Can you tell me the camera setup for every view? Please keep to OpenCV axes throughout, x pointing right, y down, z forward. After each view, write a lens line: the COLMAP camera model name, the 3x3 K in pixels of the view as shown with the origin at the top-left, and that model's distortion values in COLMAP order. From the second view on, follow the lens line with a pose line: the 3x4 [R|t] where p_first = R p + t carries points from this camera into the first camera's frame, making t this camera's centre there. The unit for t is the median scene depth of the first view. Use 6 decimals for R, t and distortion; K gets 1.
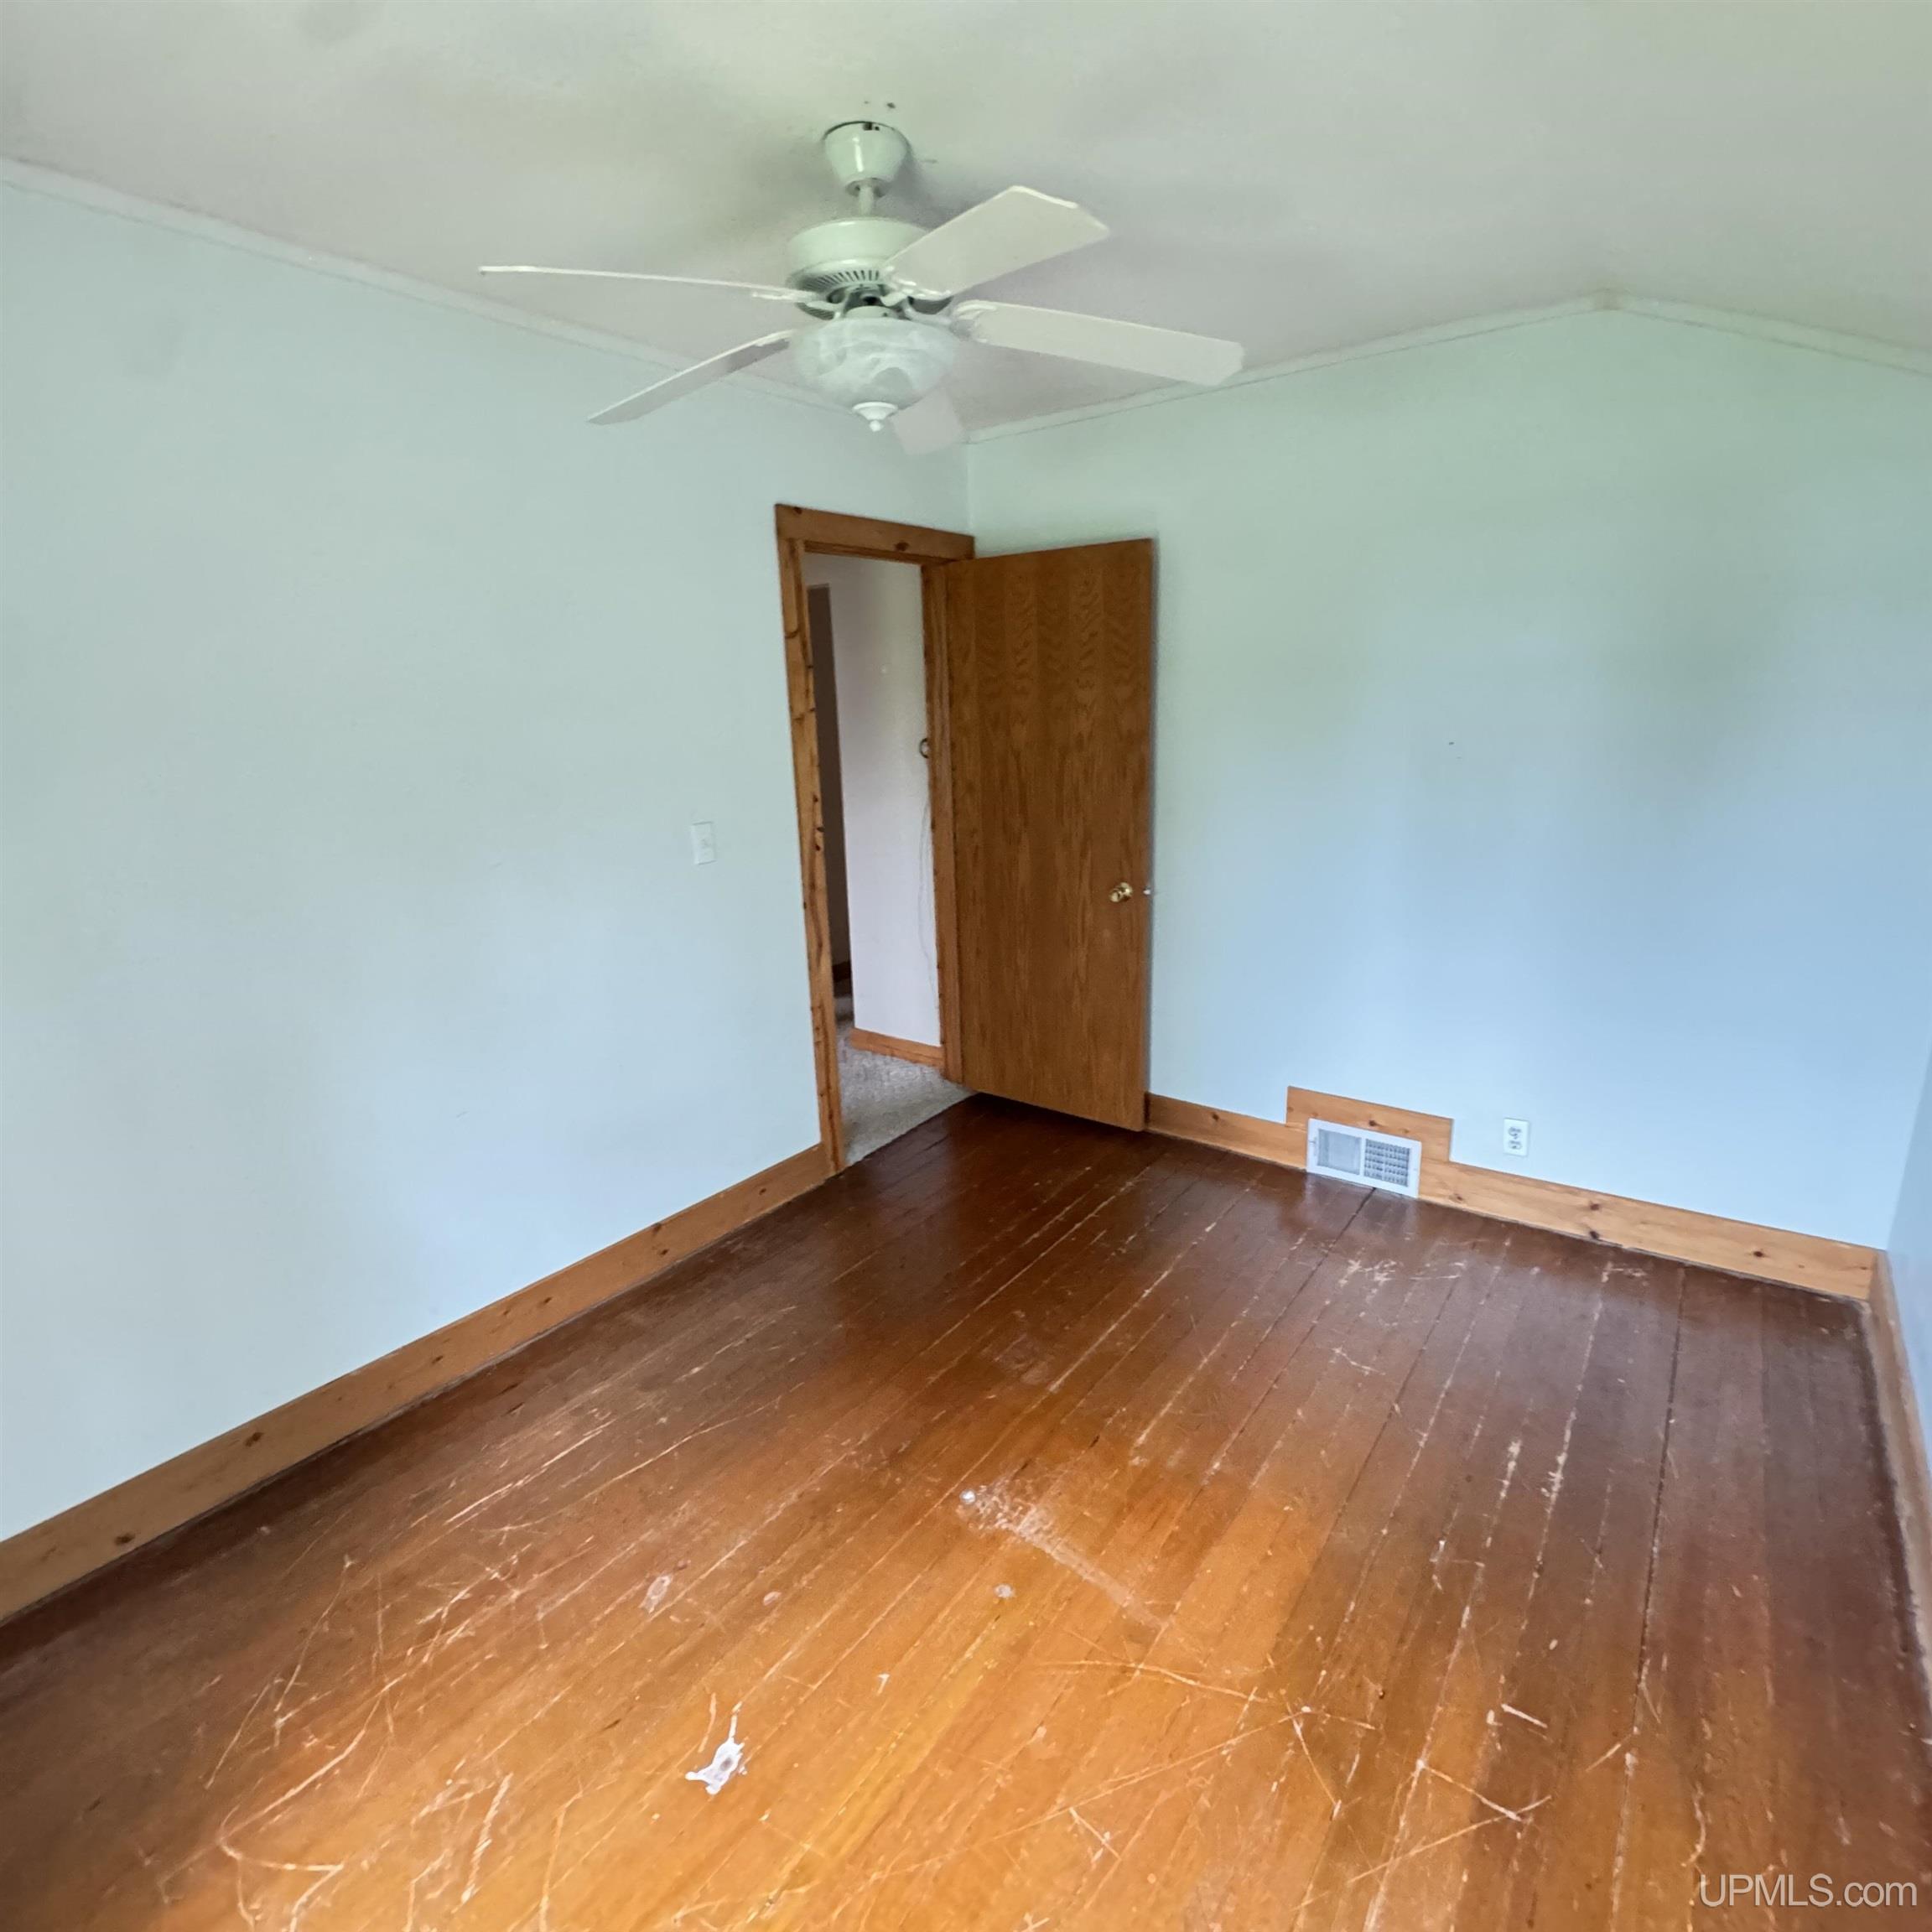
lens RADIAL K [[1026.2, 0, 962.3], [0, 1026.2, 960.8], [0, 0, 1]] dist [-0.004995, -0.000054]
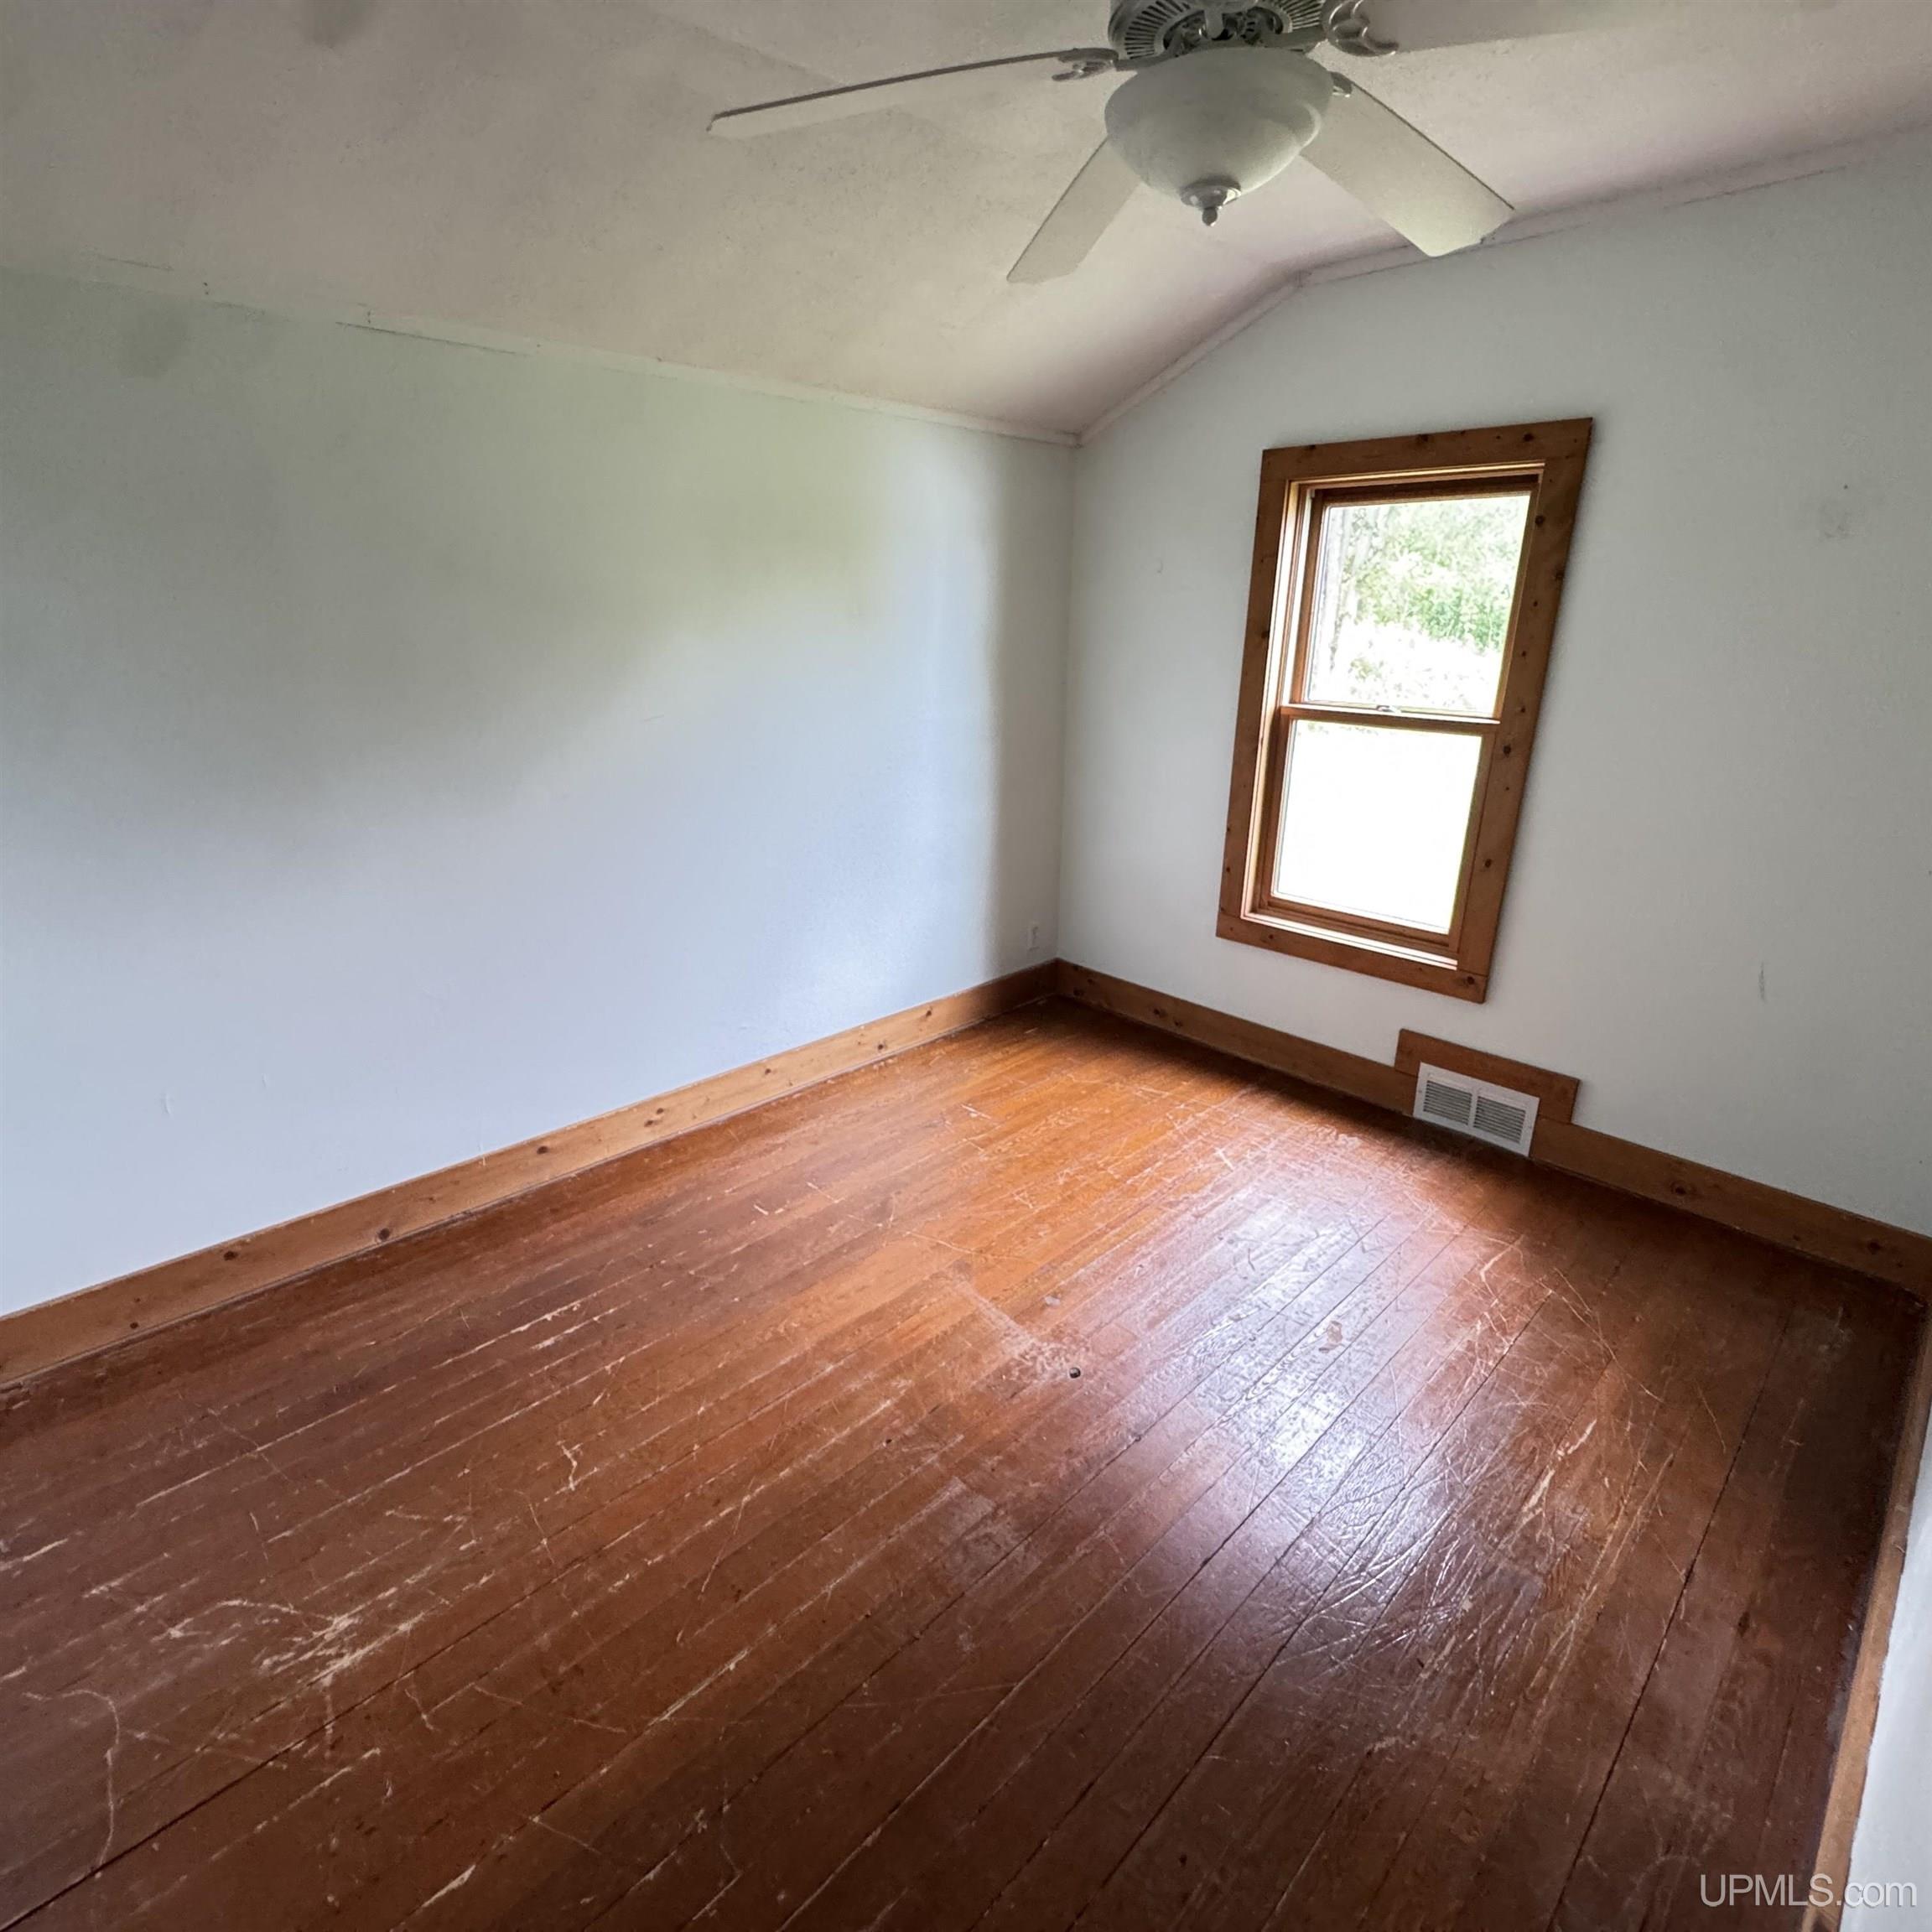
lens RADIAL K [[1026.2, 0, 962.3], [0, 1026.2, 960.8], [0, 0, 1]] dist [-0.004995, -0.000054]
pose [[-0.988320, -0.028556, 0.149694, -0.025729], [0.058452, 0.836125, 0.545415, -0.418481], [-0.140738, 0.547795, -0.824690, 1.686851]]
